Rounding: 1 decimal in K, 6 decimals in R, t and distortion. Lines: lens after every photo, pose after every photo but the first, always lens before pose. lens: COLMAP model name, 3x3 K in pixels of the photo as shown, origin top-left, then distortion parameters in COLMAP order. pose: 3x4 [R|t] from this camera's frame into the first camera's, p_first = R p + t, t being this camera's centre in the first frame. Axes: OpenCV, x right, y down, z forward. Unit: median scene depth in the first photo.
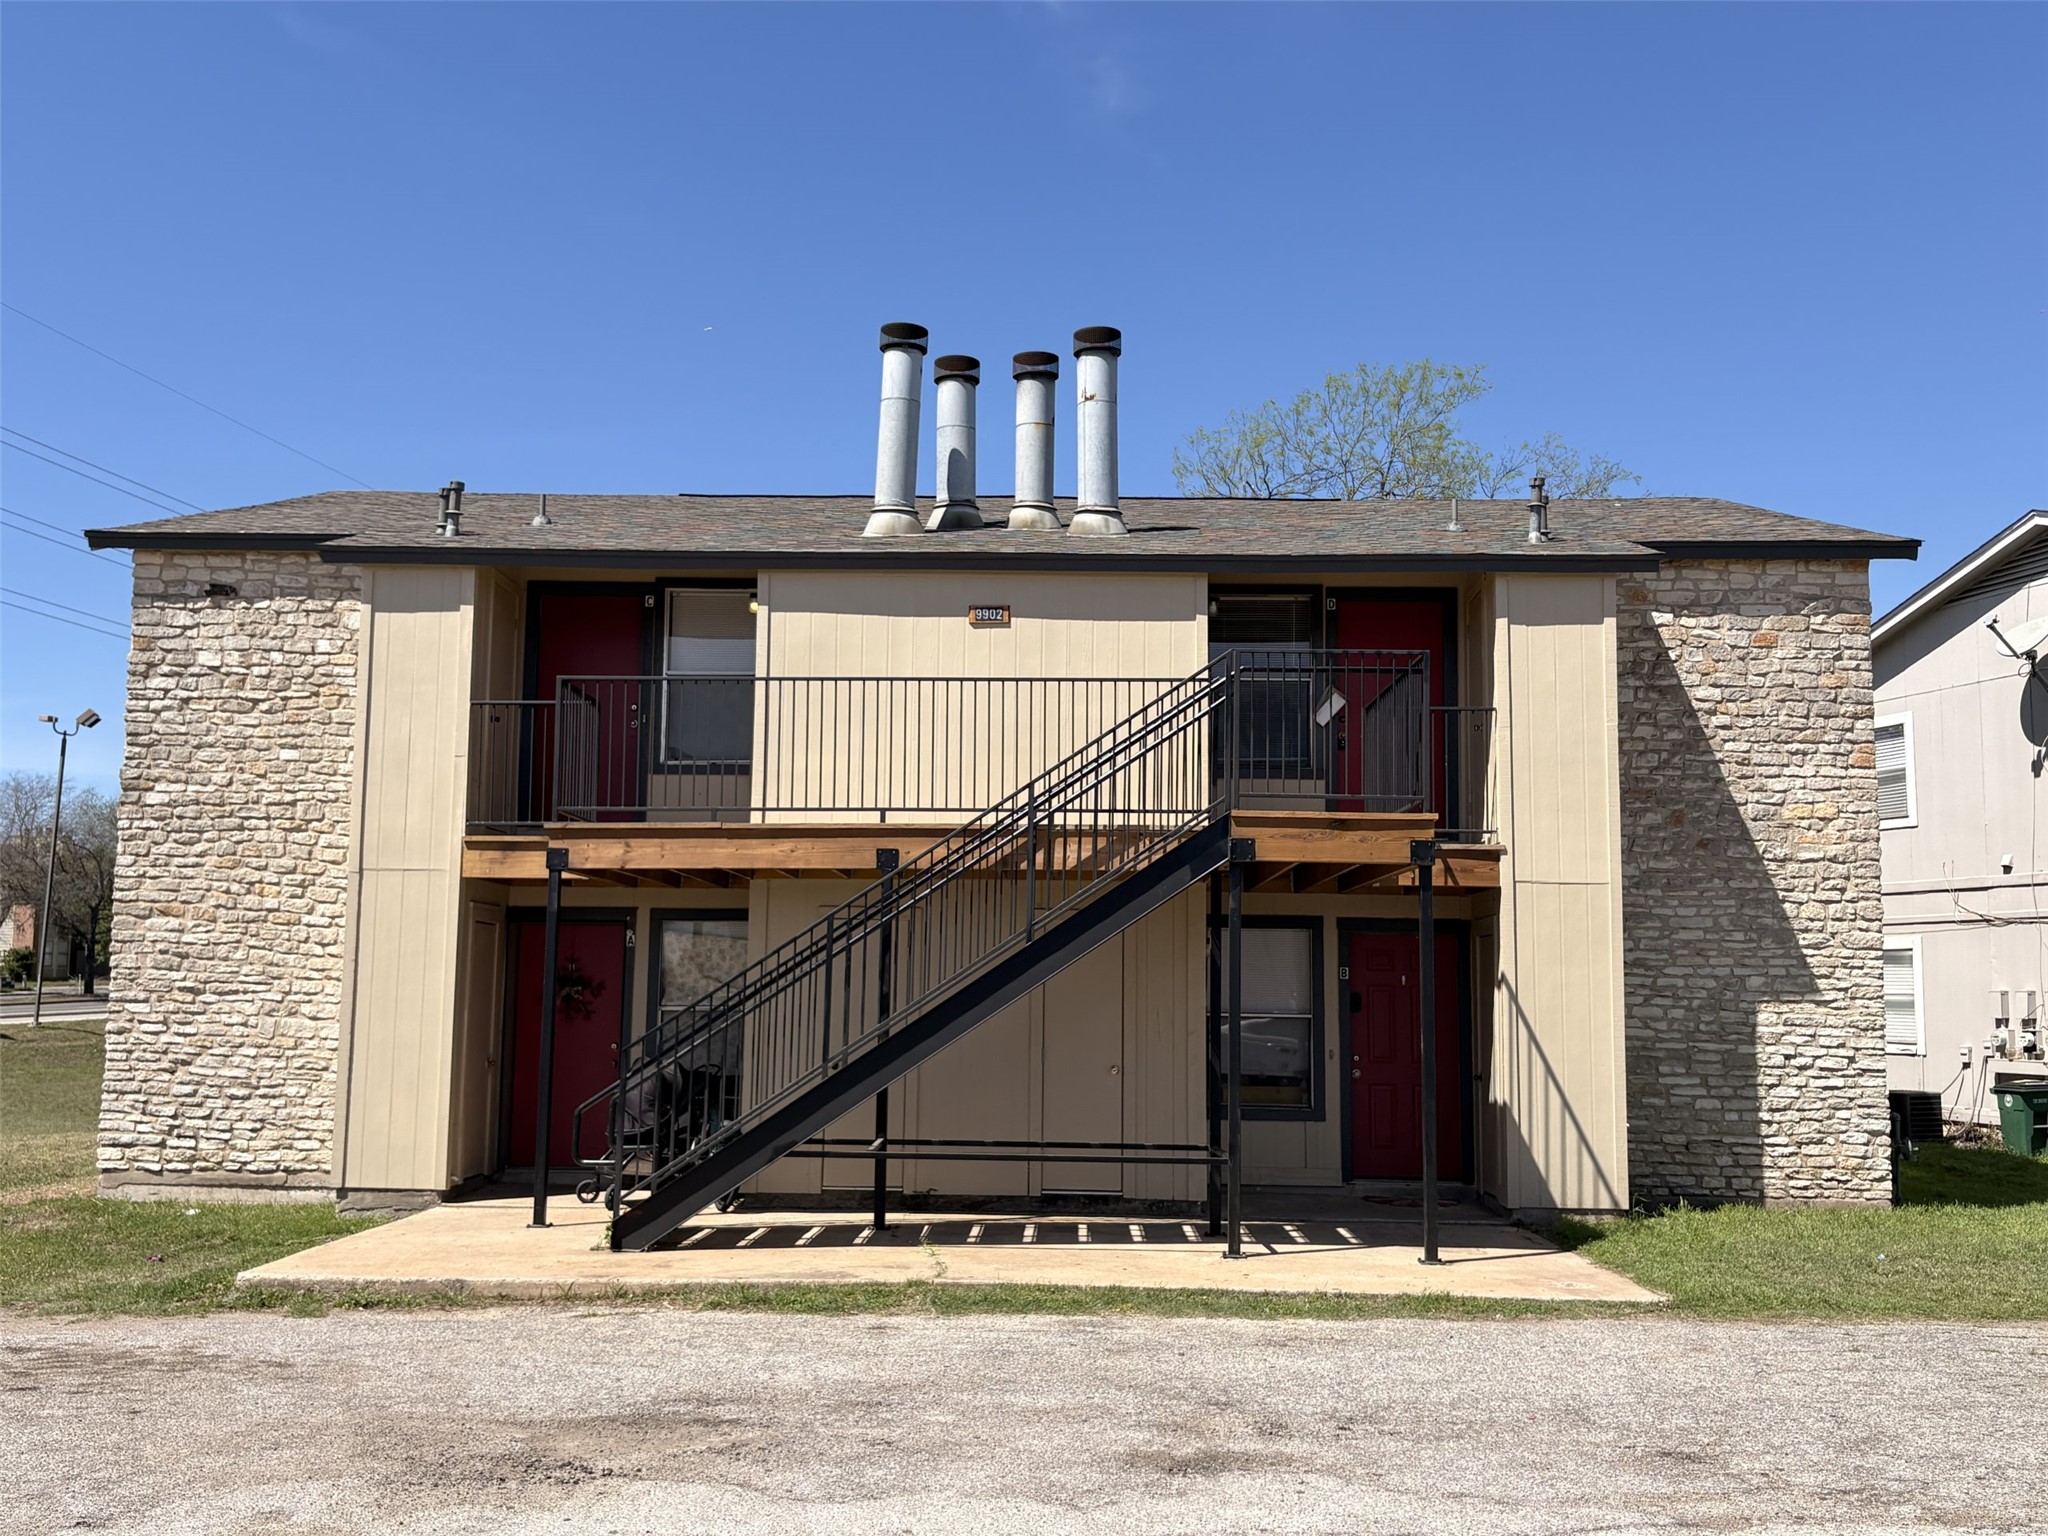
lens RADIAL K [[1553.2, 0, 1025.1], [0, 1553.2, 768.9], [0, 0, 1]] dist [0.035432, -0.029238]
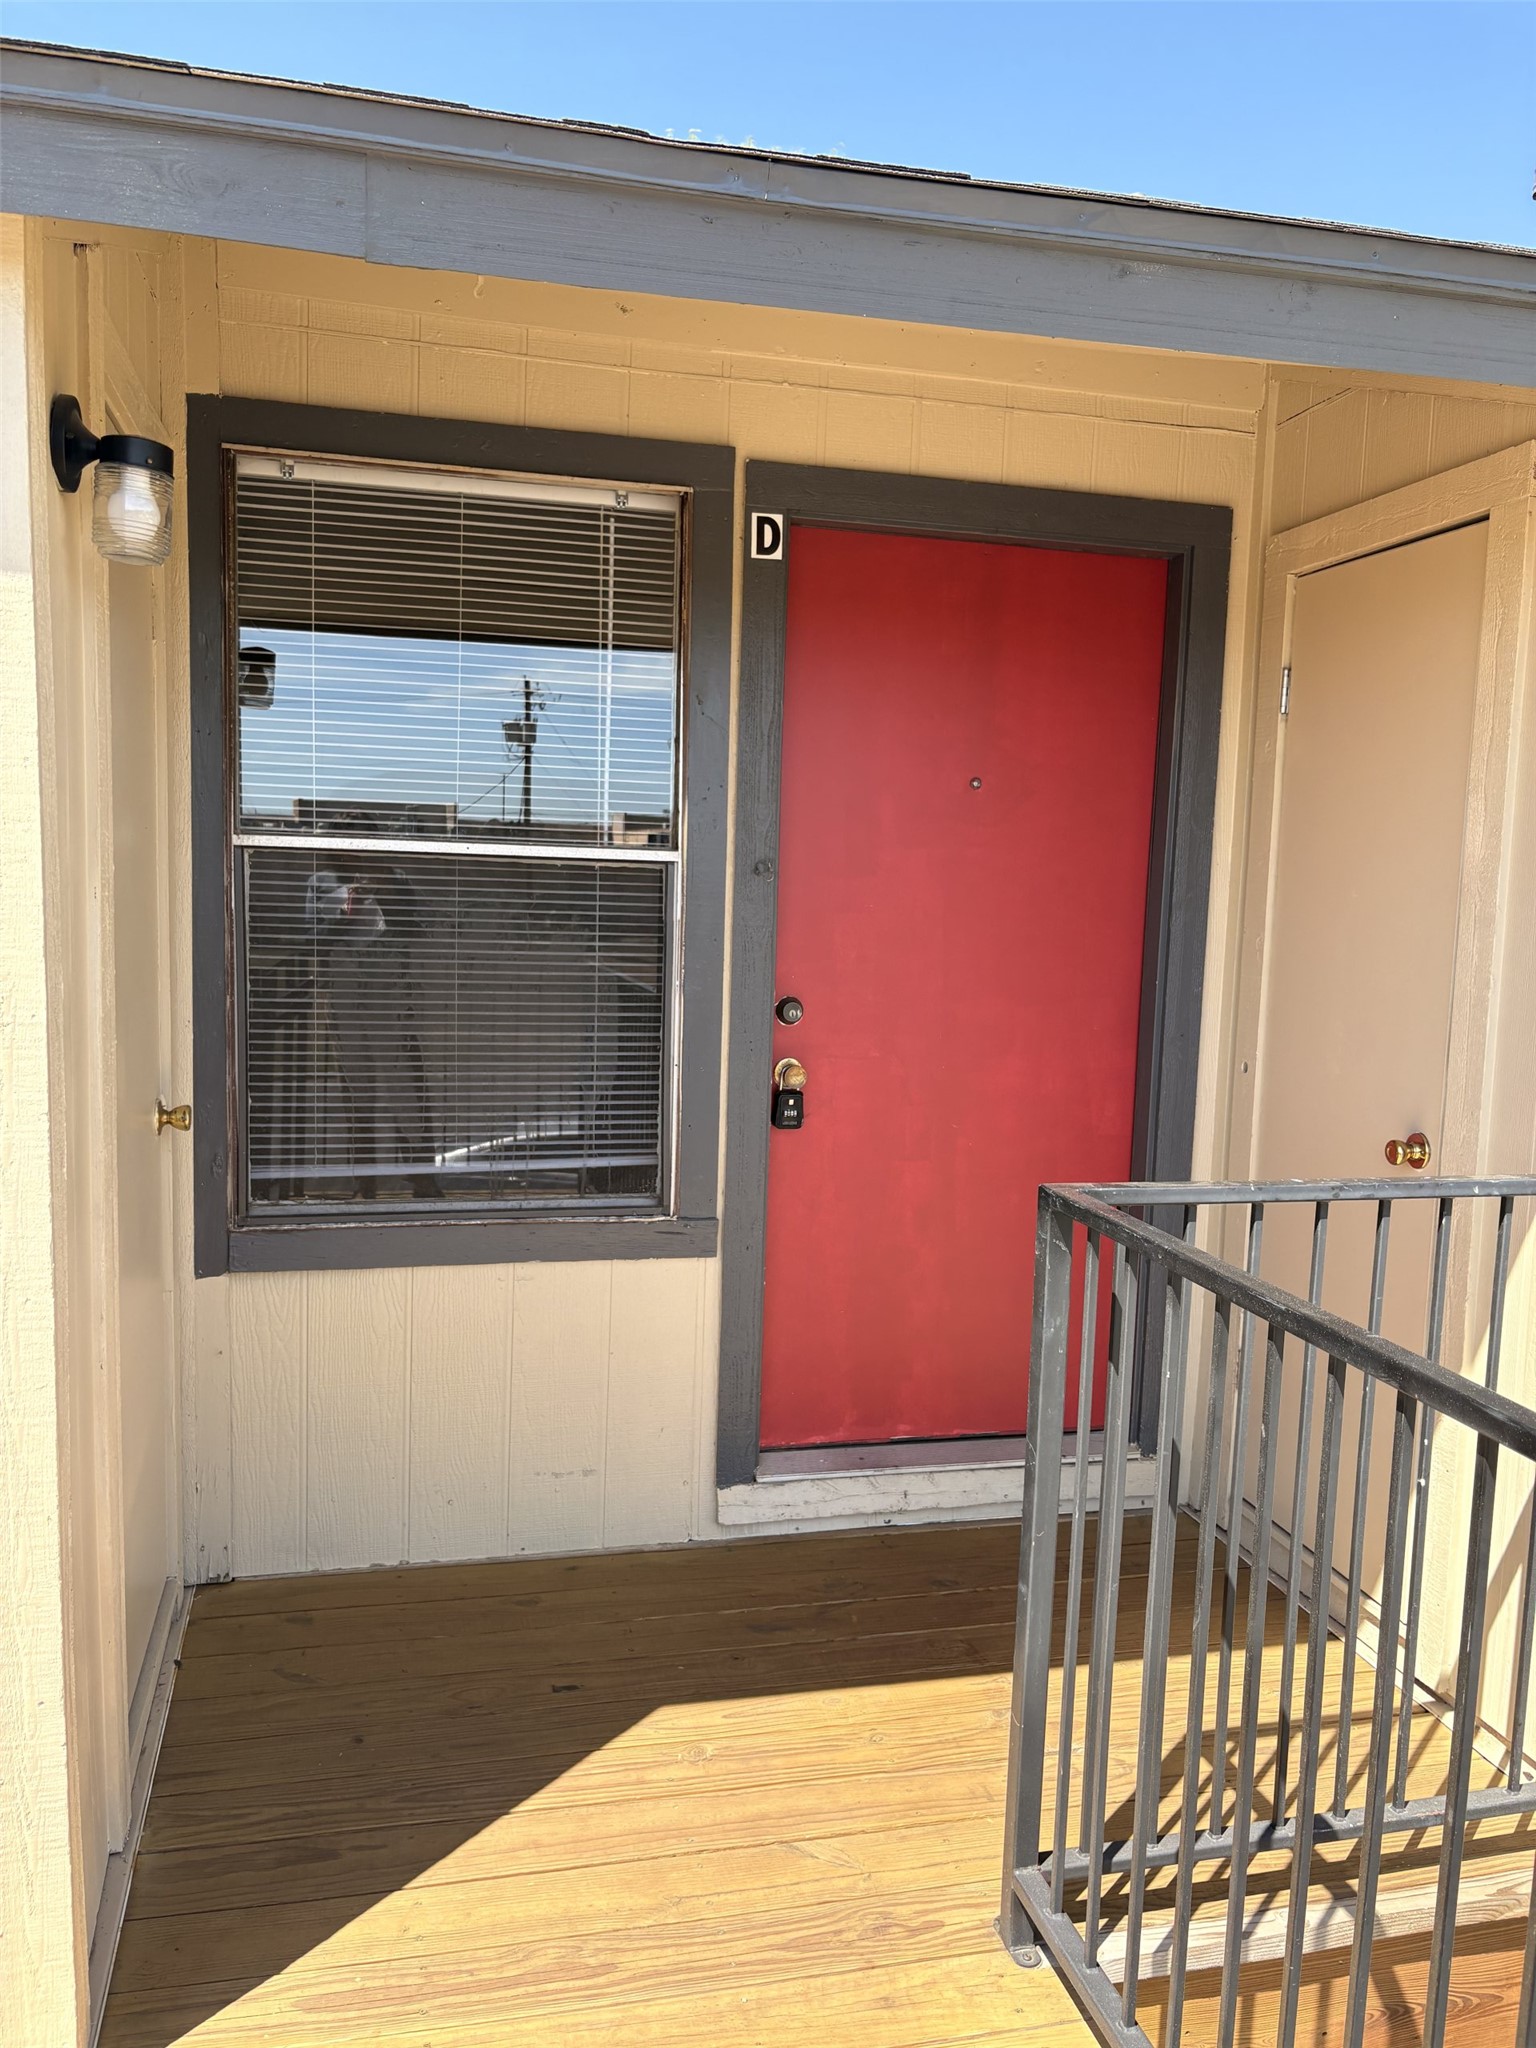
lens RADIAL K [[1553.2, 0, 764.8], [0, 1553.2, 1026.4], [0, 0, 1]] dist [0.035432, -0.029238]
pose [[0.958923, -0.006051, 0.283603, 0.126637], [-0.053630, 0.977875, 0.202197, -0.079833], [-0.278552, -0.209101, 0.937382, 0.752975]]
